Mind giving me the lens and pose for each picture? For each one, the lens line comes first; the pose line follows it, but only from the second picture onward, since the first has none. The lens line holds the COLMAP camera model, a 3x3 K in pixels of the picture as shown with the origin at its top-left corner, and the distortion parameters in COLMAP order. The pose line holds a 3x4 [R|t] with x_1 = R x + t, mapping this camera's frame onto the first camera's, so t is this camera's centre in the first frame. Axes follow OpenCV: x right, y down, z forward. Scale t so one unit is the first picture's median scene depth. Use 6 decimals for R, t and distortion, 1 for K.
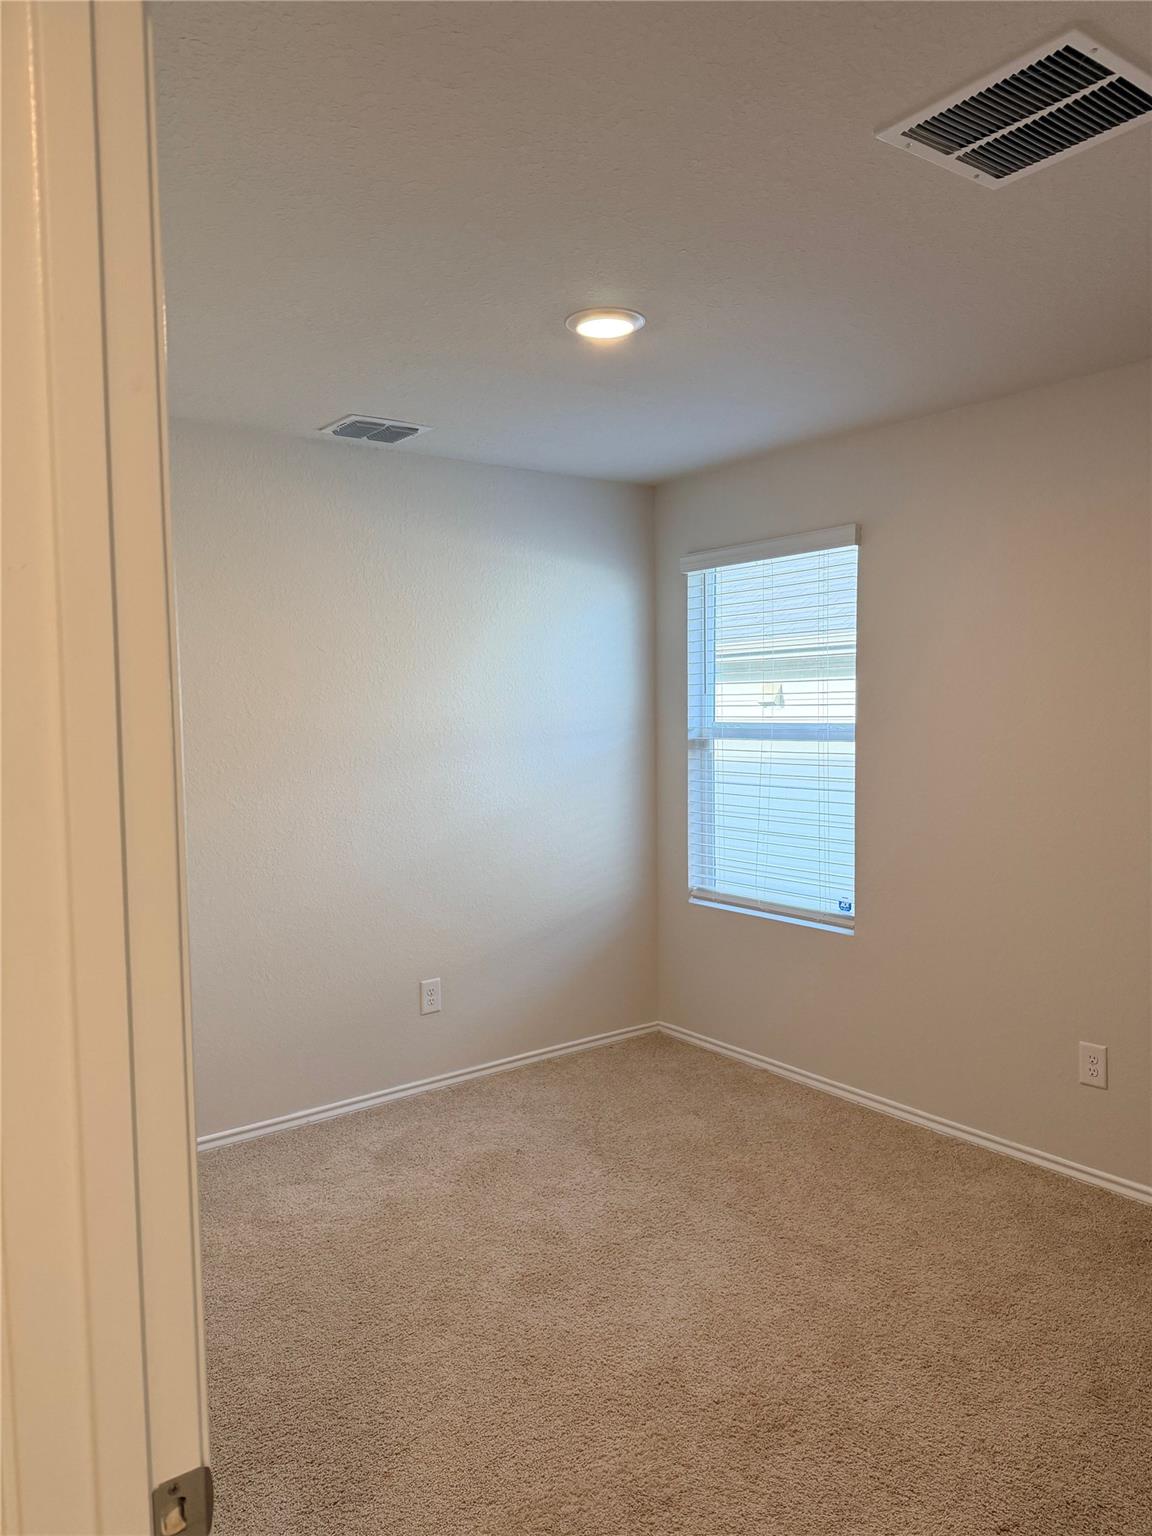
lens RADIAL K [[1071.0, 0, 576.0], [0, 1071.0, 768.0], [0, 0, 1]] dist [0.003300, -0.002520]
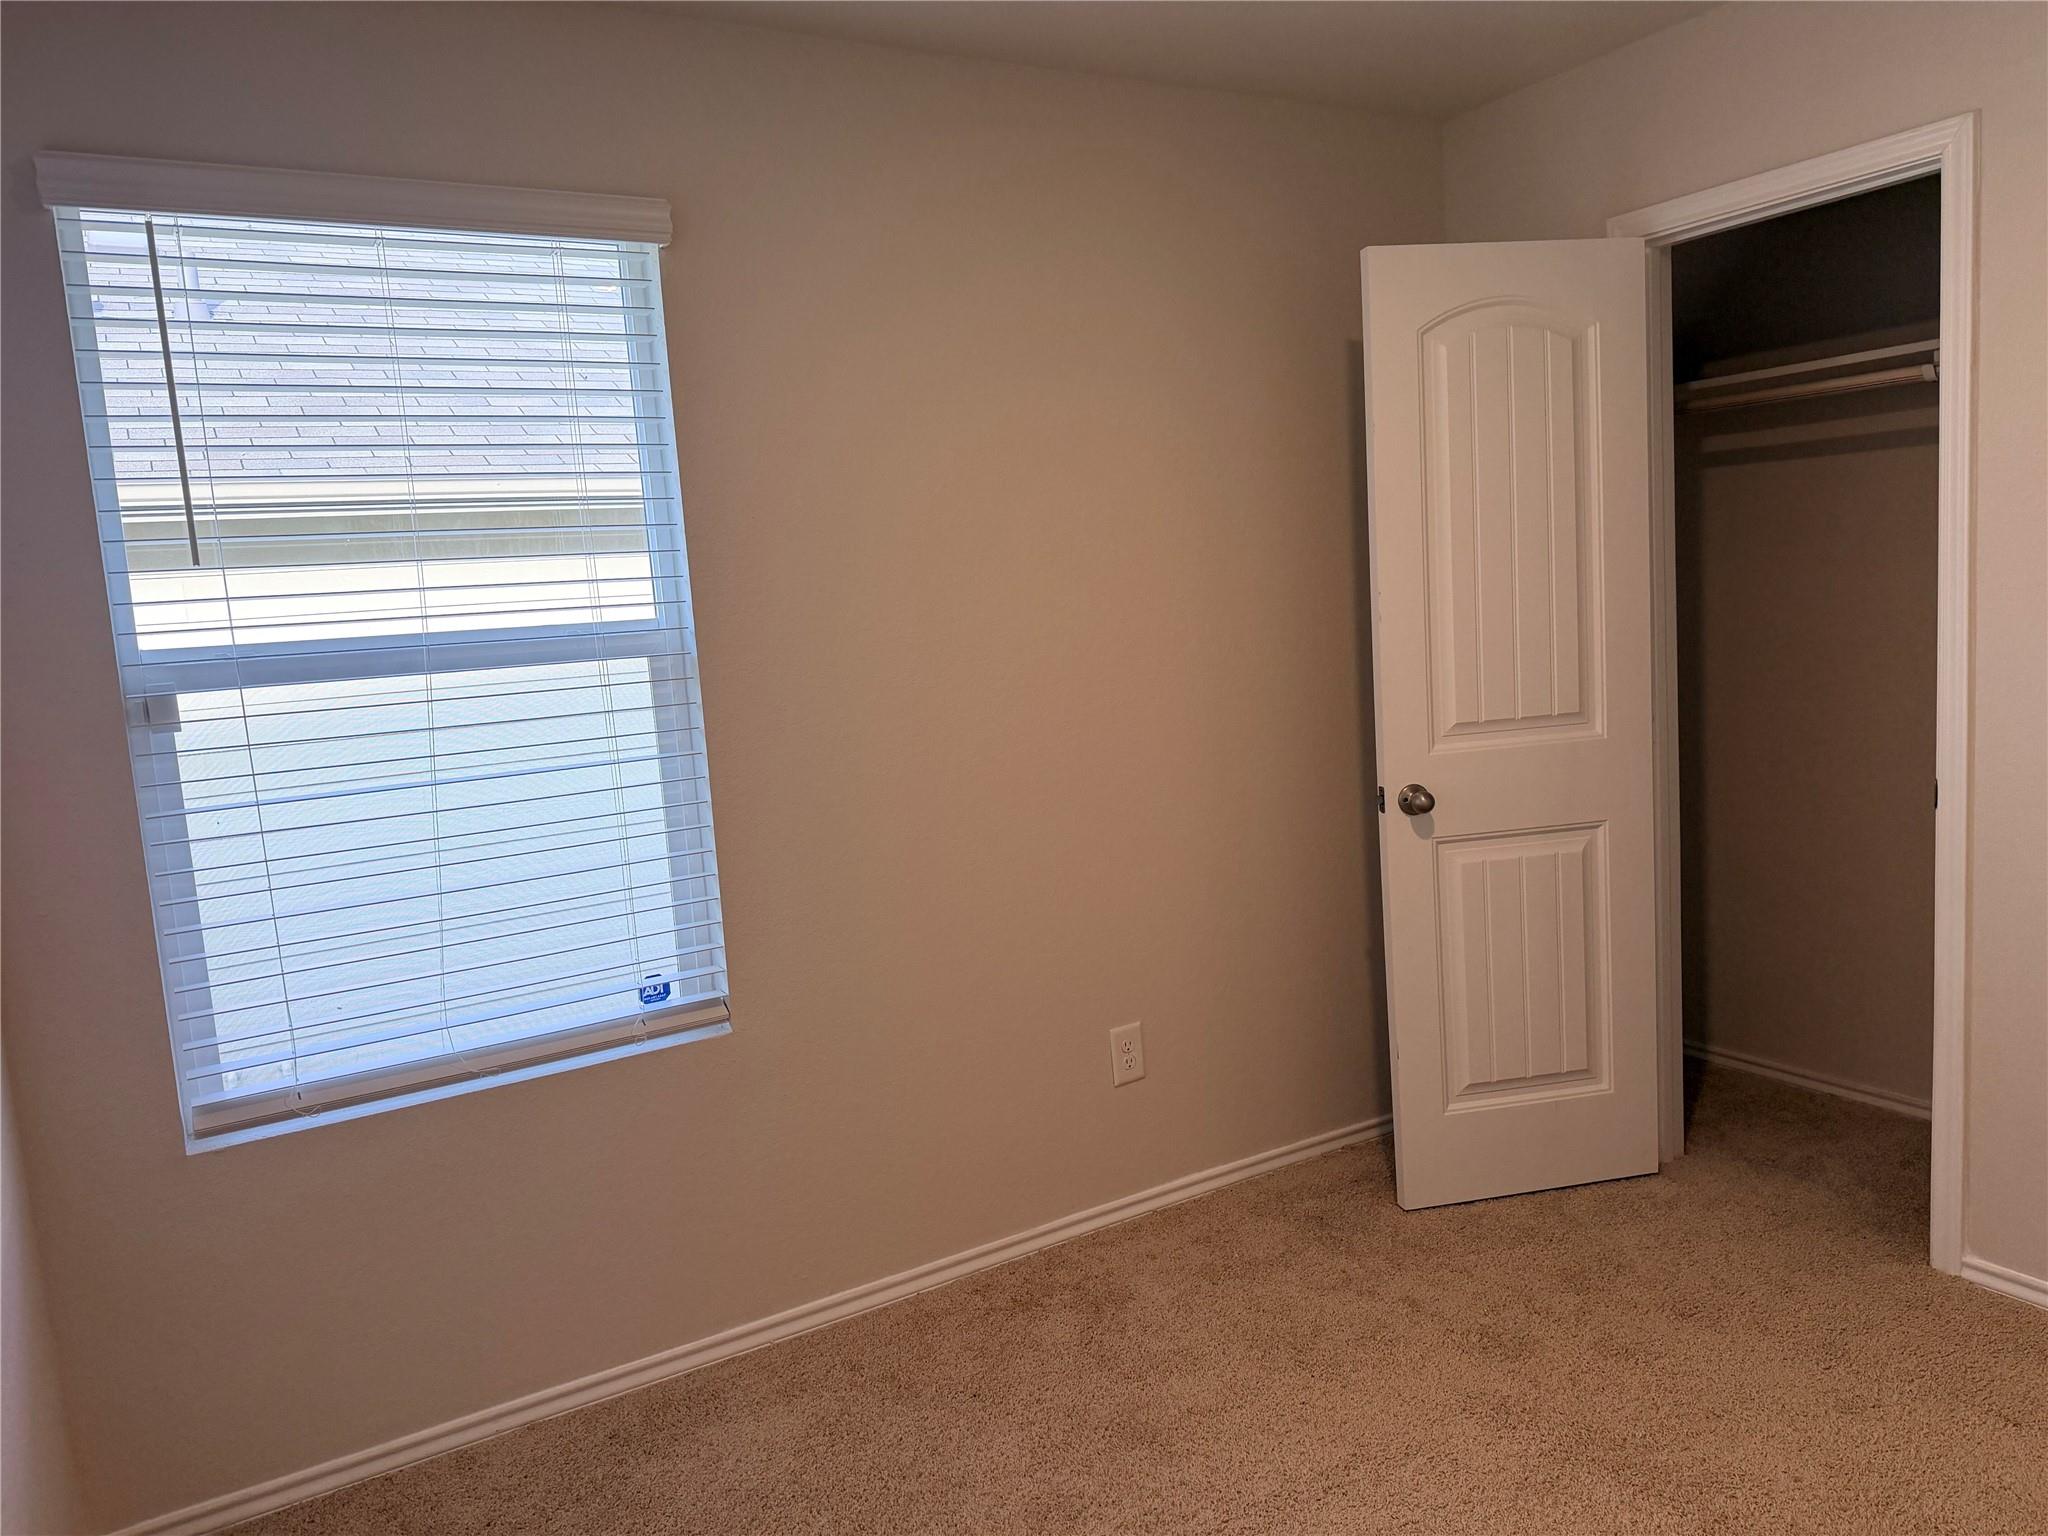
lens RADIAL K [[1428.0, 0, 1024.0], [0, 1428.0, 768.0], [0, 0, 1]] dist [0.003300, -0.002520]
pose [[0.106723, -0.122914, 0.986662, -0.344183], [0.122324, 0.986414, 0.109652, -0.021946], [-0.986736, 0.108991, 0.120308, 0.702679]]
